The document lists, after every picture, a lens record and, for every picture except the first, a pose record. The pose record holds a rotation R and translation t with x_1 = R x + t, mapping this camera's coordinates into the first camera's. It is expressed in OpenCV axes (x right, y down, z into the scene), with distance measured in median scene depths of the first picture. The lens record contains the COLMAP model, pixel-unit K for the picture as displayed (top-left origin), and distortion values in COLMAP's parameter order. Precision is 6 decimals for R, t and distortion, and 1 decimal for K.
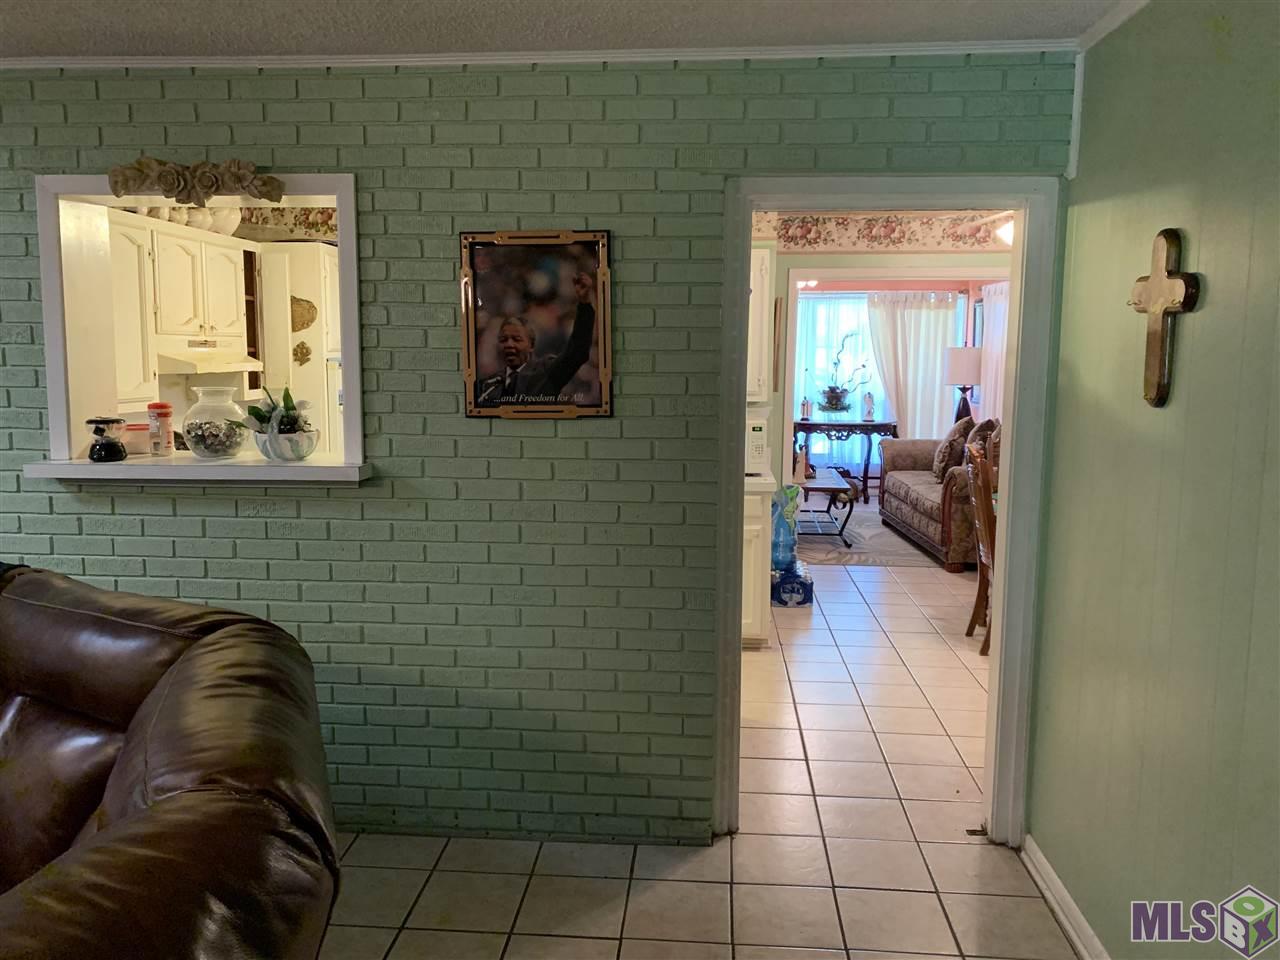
lens RADIAL K [[975.2, 0, 632.0], [0, 975.2, 467.4], [0, 0, 1]] dist [0.057014, -0.055866]
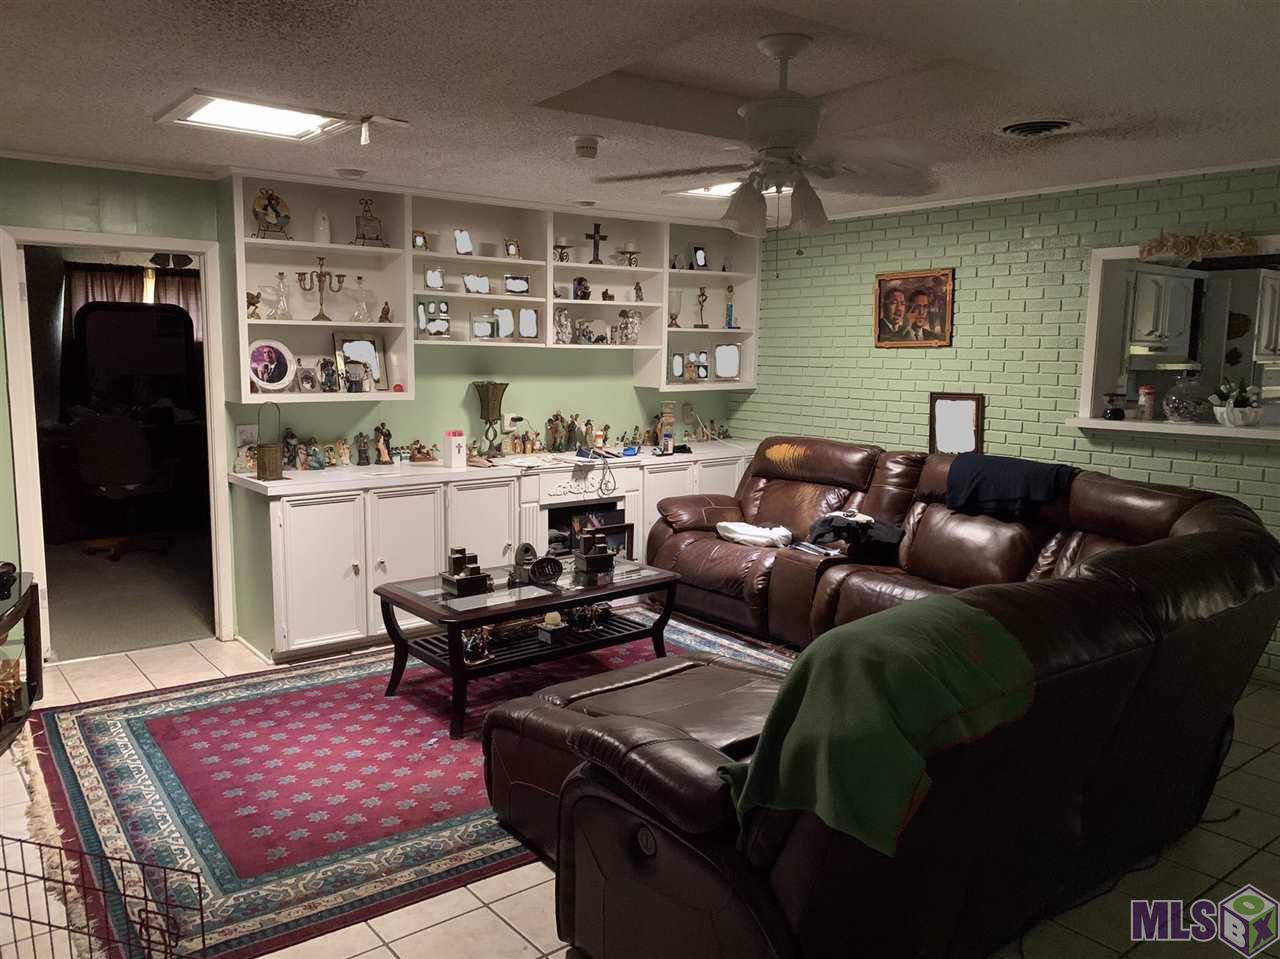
lens RADIAL K [[975.2, 0, 641.2], [0, 975.2, 466.9], [0, 0, 1]] dist [0.057014, -0.055866]
pose [[0.686641, 0.090499, -0.721342, 0.118921], [-0.097344, 0.994732, 0.032138, 0.096665], [0.720450, 0.048151, 0.691833, -0.701573]]
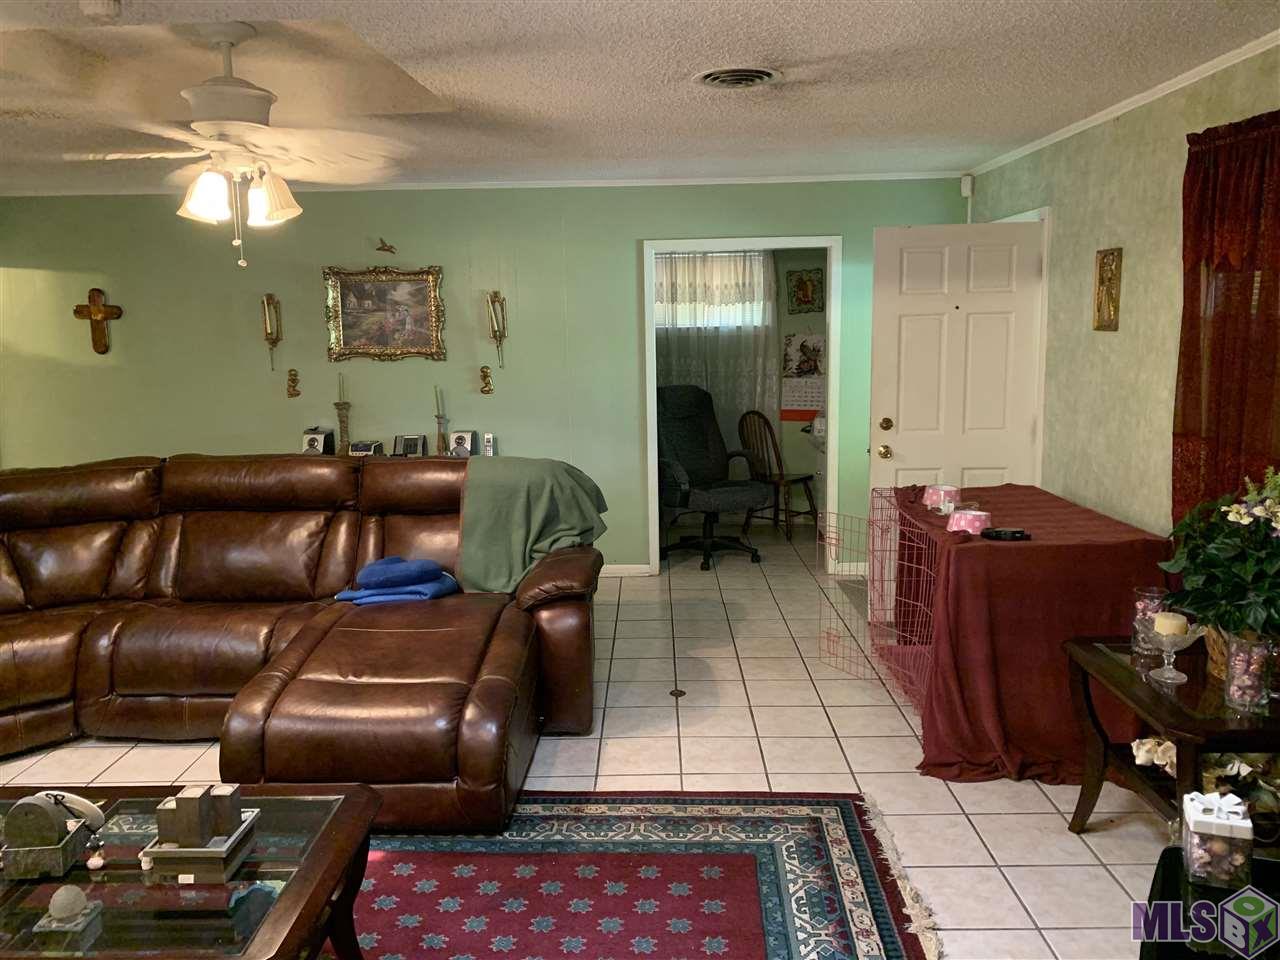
lens RADIAL K [[975.2, 0, 617.7], [0, 975.2, 479.7], [0, 0, 1]] dist [0.057014, -0.055866]
pose [[-0.046223, -0.159762, 0.986073, -1.627464], [0.144640, 0.975655, 0.164854, 0.020372], [-0.988404, 0.150246, -0.021990, -0.219776]]
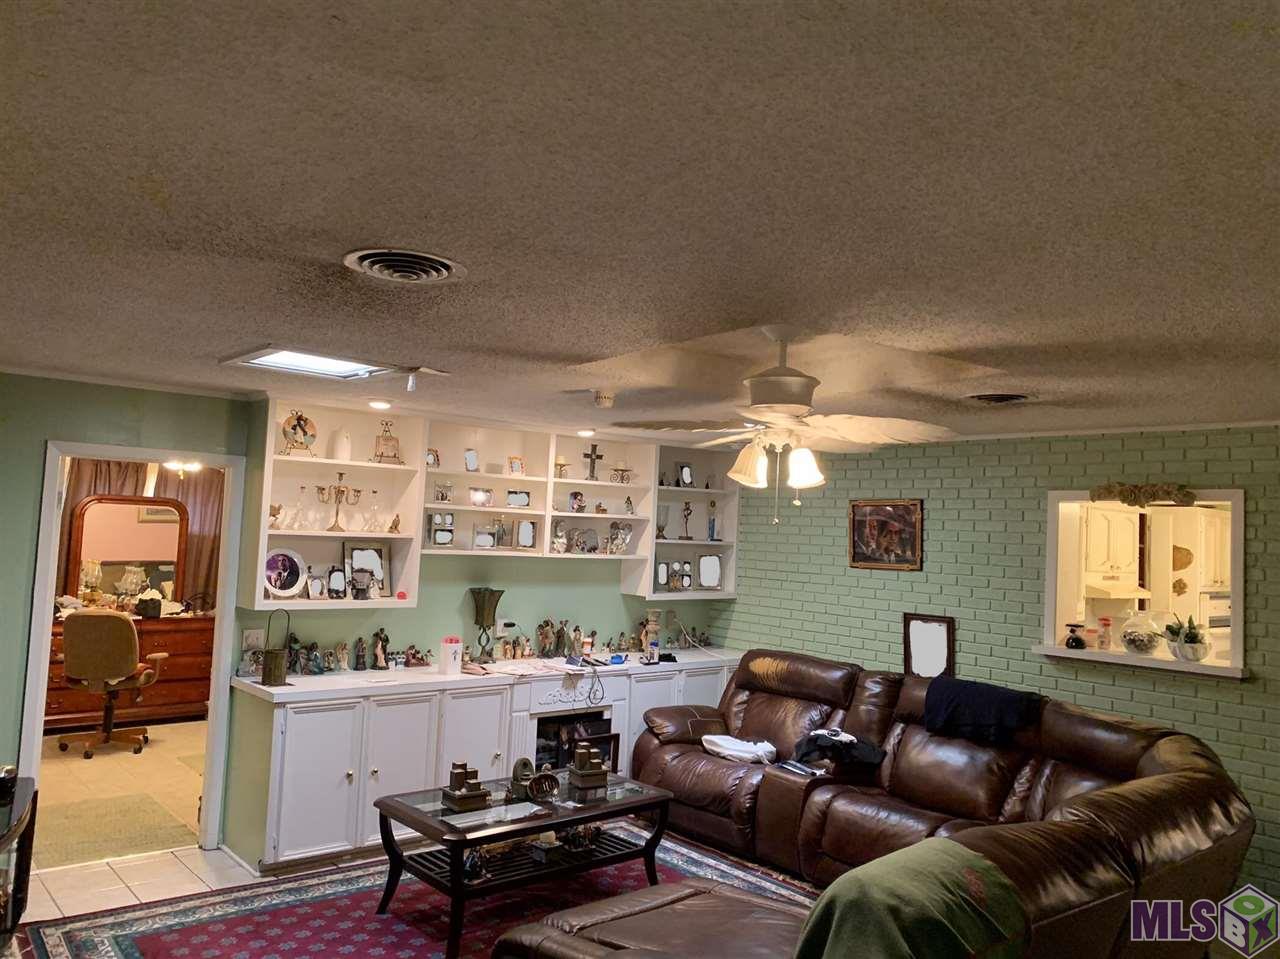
lens RADIAL K [[975.2, 0, 641.7], [0, 975.2, 469.8], [0, 0, 1]] dist [0.057014, -0.055866]
pose [[0.714890, -0.020491, -0.698937, 0.148949], [-0.126053, 0.979418, -0.157644, 0.056302], [0.687782, 0.200801, 0.697593, -0.825339]]
